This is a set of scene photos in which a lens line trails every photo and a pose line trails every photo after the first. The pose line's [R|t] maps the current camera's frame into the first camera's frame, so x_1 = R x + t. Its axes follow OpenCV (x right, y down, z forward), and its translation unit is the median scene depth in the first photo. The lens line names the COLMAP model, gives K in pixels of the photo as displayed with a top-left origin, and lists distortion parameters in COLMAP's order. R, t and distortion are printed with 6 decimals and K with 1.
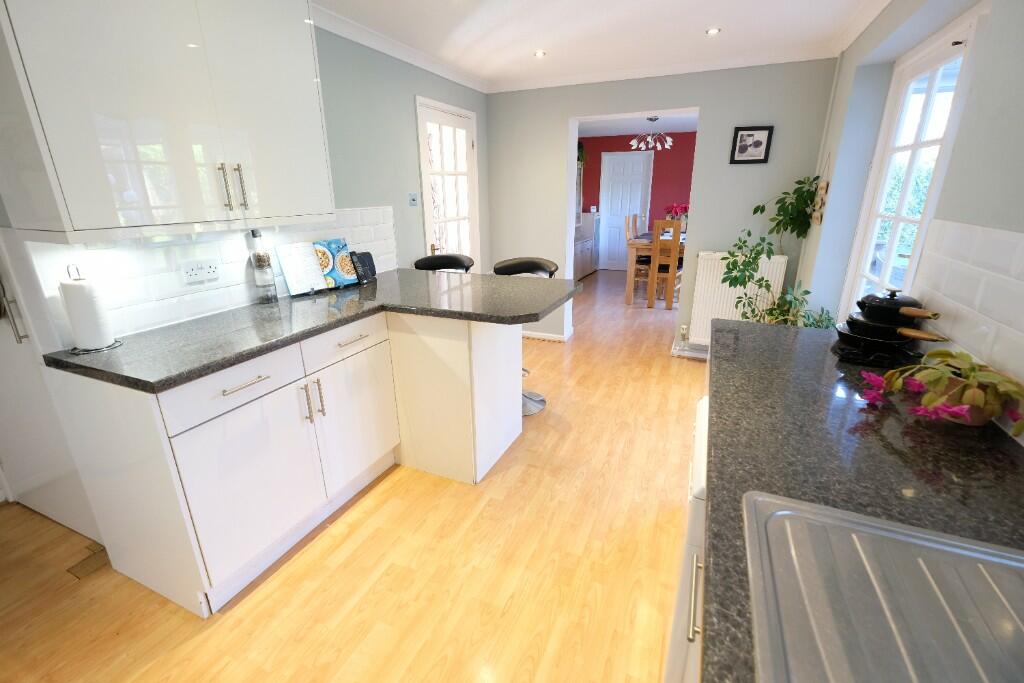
lens RADIAL K [[446.6, 0, 510.4], [0, 446.6, 336.6], [0, 0, 1]] dist [-0.000709, 0.000516]
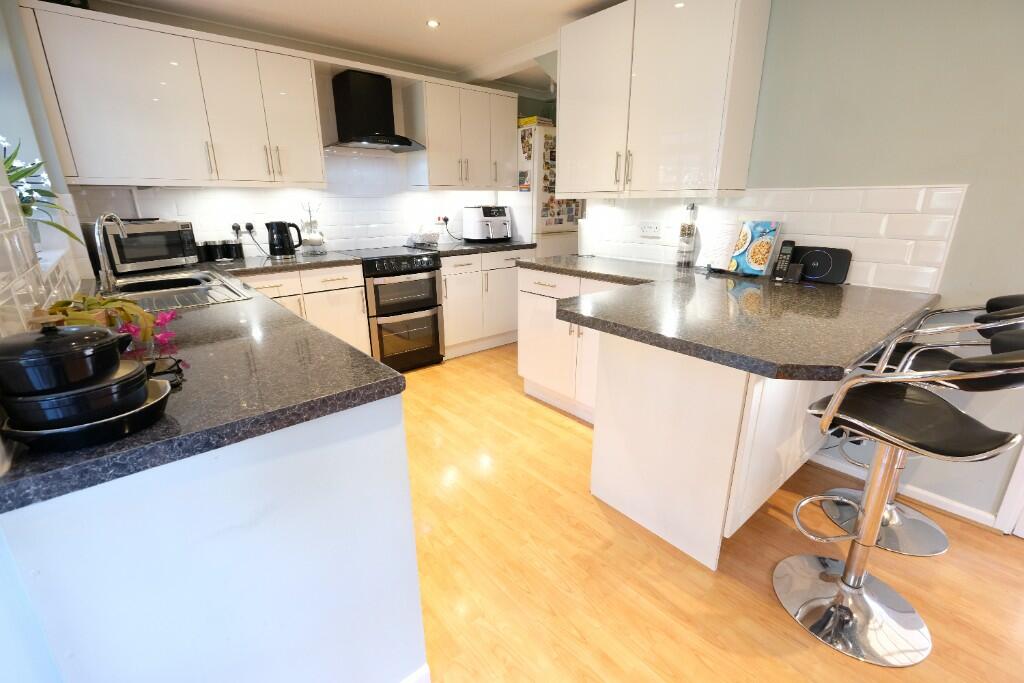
lens RADIAL K [[446.6, 0, 510.4], [0, 446.6, 336.6], [0, 0, 1]] dist [-0.000709, 0.000516]
pose [[-0.438572, 0.269741, -0.857260, 0.639059], [-0.274816, 0.867946, 0.413699, -0.251004], [0.855647, 0.417025, -0.306527, 0.951722]]
